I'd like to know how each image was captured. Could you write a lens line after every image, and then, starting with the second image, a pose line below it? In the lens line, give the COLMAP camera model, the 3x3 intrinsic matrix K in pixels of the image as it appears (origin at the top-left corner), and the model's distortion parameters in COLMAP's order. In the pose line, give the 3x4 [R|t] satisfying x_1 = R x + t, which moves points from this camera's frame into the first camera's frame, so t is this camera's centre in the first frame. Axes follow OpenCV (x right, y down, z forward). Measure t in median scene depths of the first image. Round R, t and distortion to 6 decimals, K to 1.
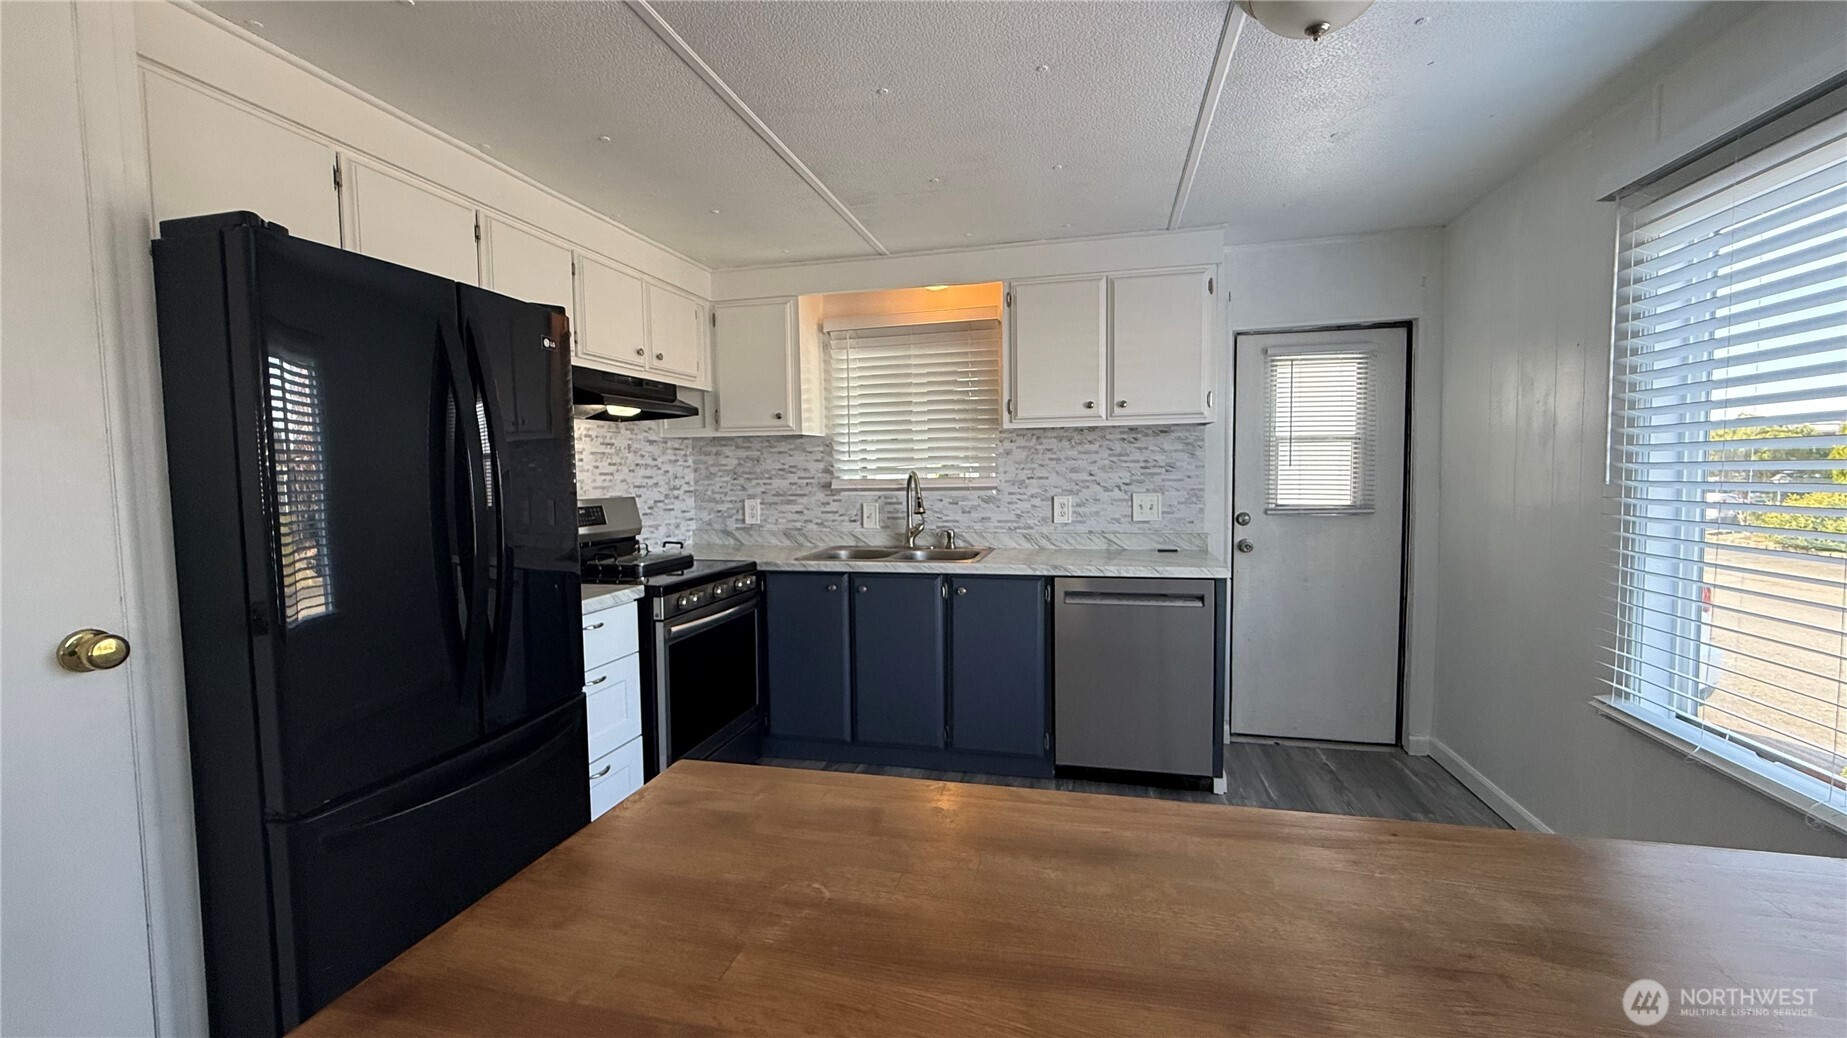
lens RADIAL K [[738.8, 0, 916.5], [0, 738.8, 518.0], [0, 0, 1]] dist [0.003350, -0.000542]
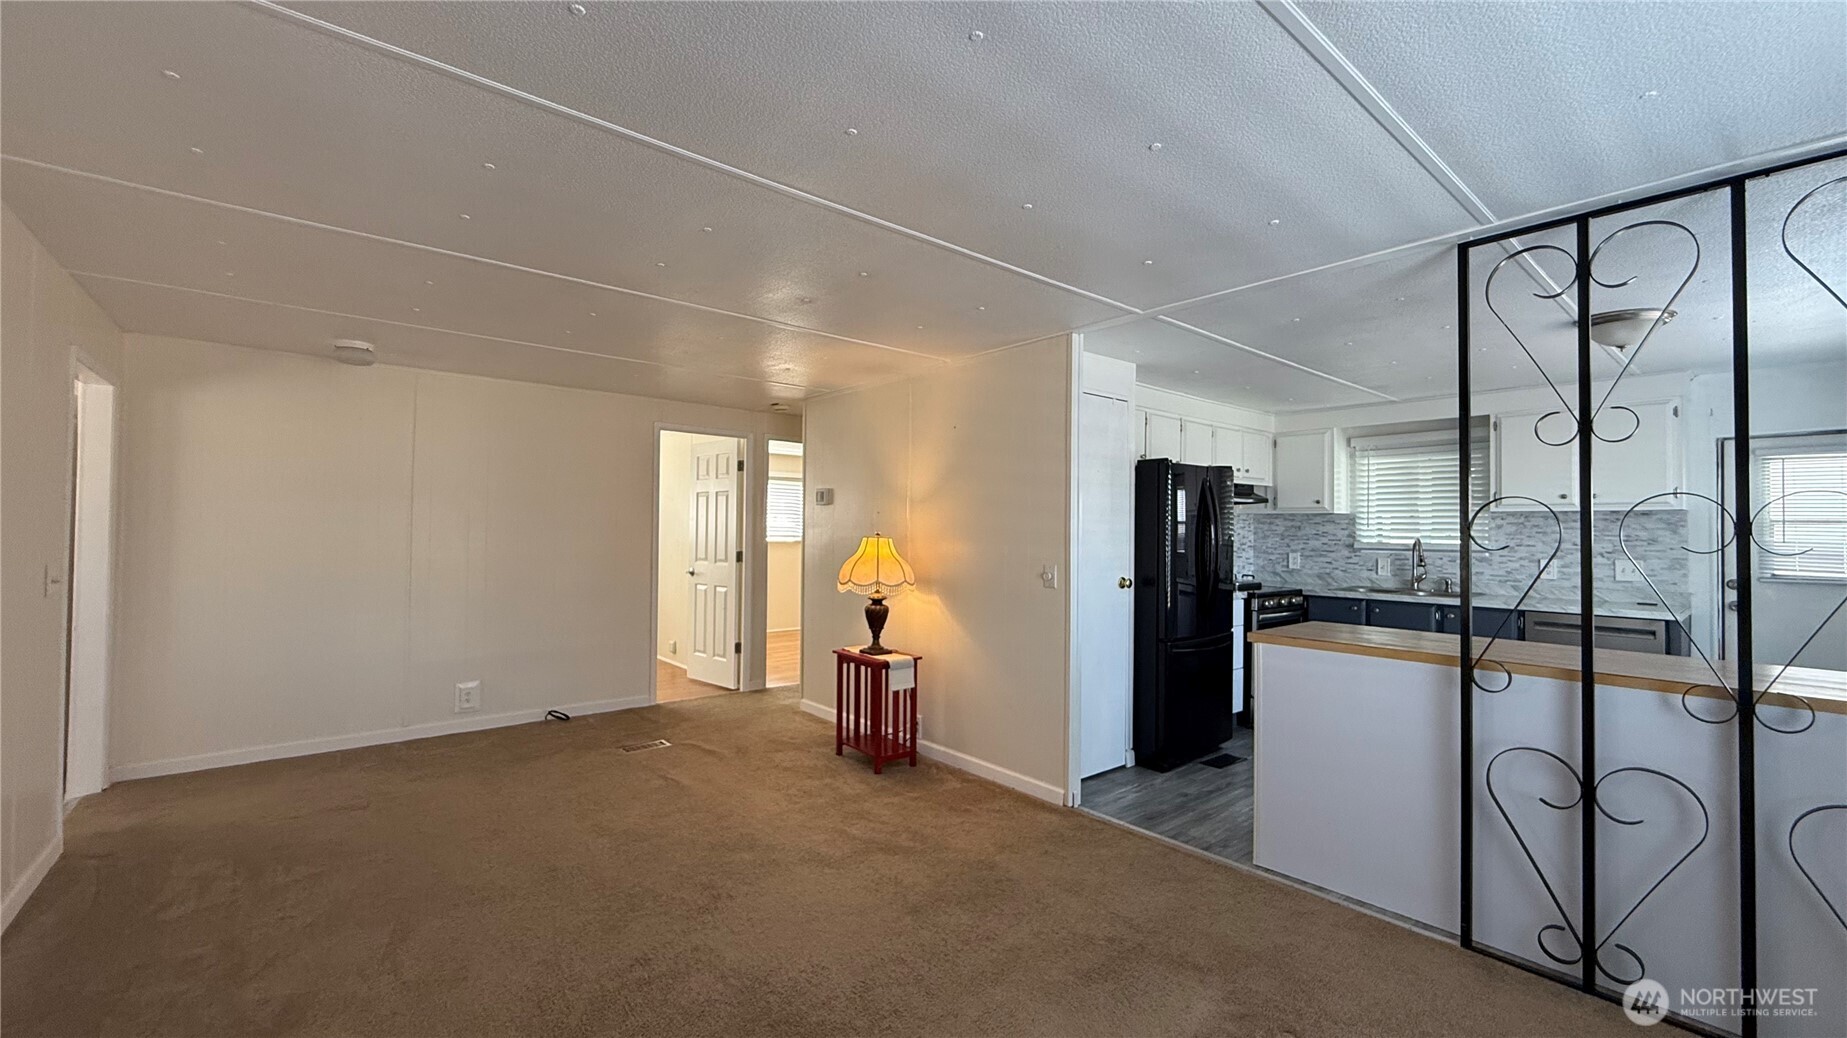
lens RADIAL K [[738.8, 0, 919.9], [0, 738.8, 520.0], [0, 0, 1]] dist [0.003350, -0.000542]
pose [[0.808185, 0.015405, -0.588727, 0.064961], [-0.059172, 0.996723, -0.055148, 0.044087], [0.585949, 0.079406, 0.806448, -0.838596]]
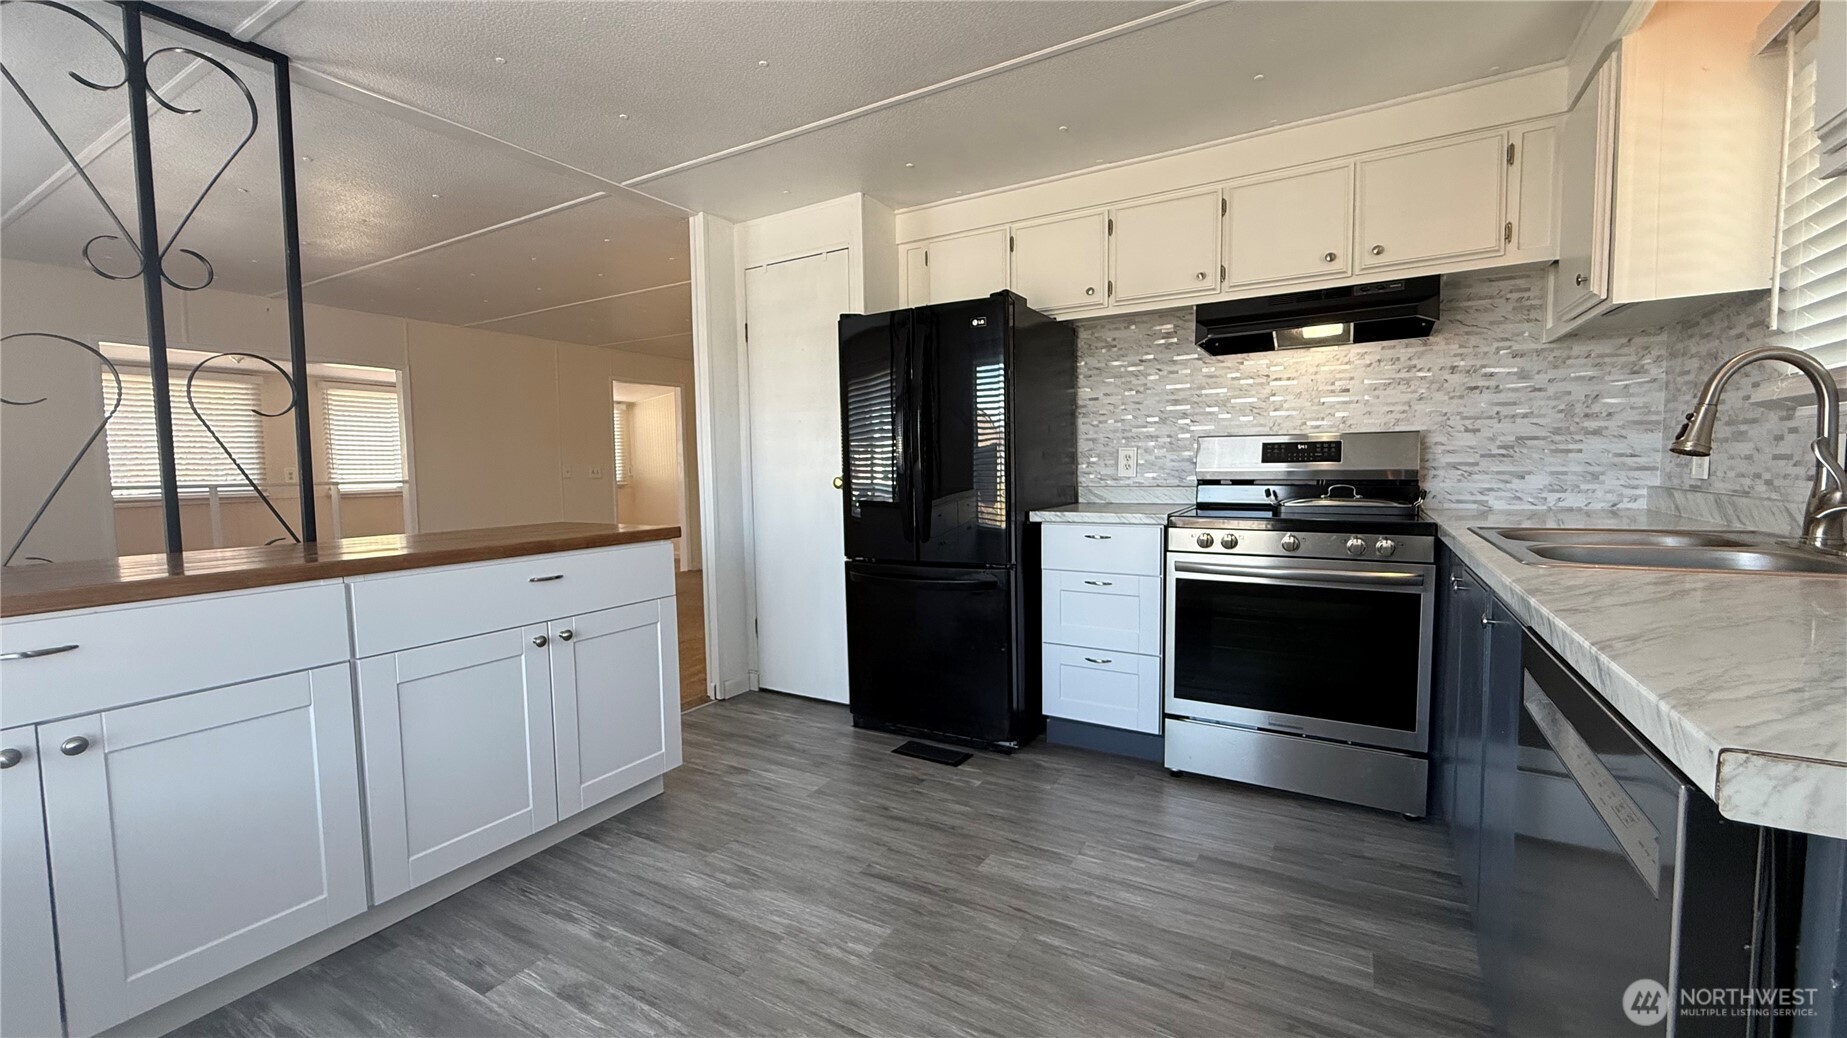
lens RADIAL K [[738.8, 0, 920.0], [0, 738.8, 517.3], [0, 0, 1]] dist [0.003350, -0.000542]
pose [[-0.289899, 0.084940, -0.953281, 0.523605], [-0.039183, 0.994165, 0.100499, 0.004356], [0.956255, 0.066486, -0.284879, 0.709939]]
